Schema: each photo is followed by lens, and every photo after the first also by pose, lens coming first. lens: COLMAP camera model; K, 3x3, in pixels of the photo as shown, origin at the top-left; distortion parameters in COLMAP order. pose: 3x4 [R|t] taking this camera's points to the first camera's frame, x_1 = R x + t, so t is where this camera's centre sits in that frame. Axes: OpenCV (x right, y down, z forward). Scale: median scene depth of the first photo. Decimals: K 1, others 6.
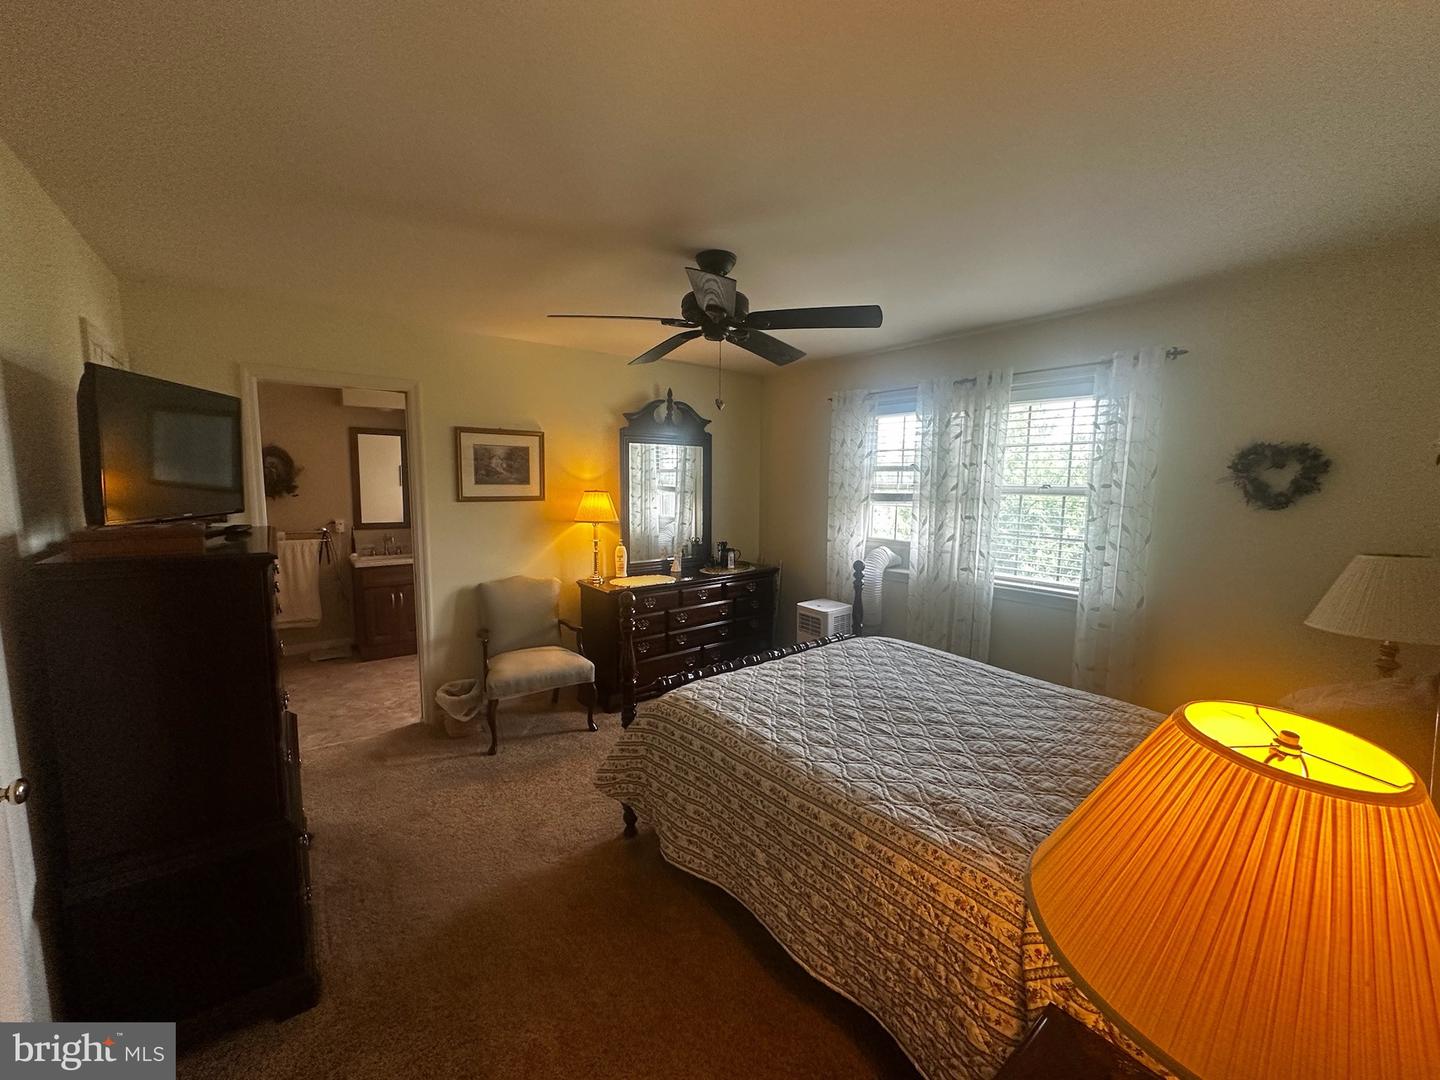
lens RADIAL K [[574.9, 0, 718.0], [0, 574.9, 548.3], [0, 0, 1]] dist [-0.000583, -0.000066]
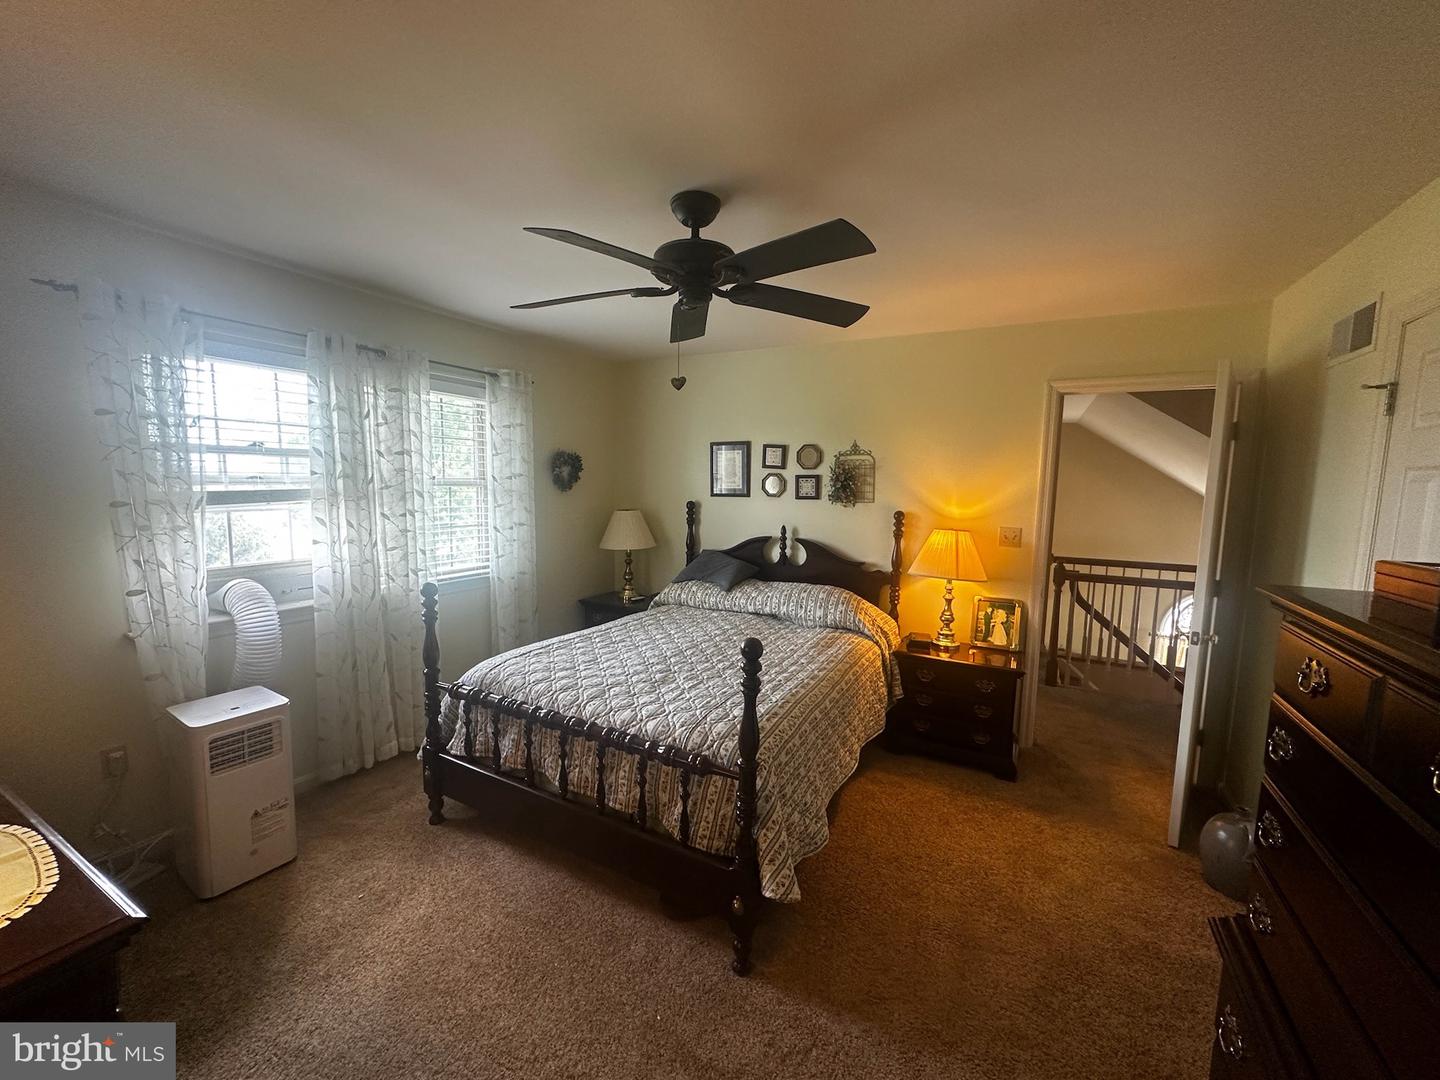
lens RADIAL K [[574.9, 0, 724.0], [0, 574.9, 541.7], [0, 0, 1]] dist [-0.000583, -0.000066]
pose [[-0.409329, -0.119504, 0.904527, -0.873076], [0.083441, 0.982327, 0.167543, -0.188225], [-0.908563, 0.144055, -0.392124, 1.449673]]
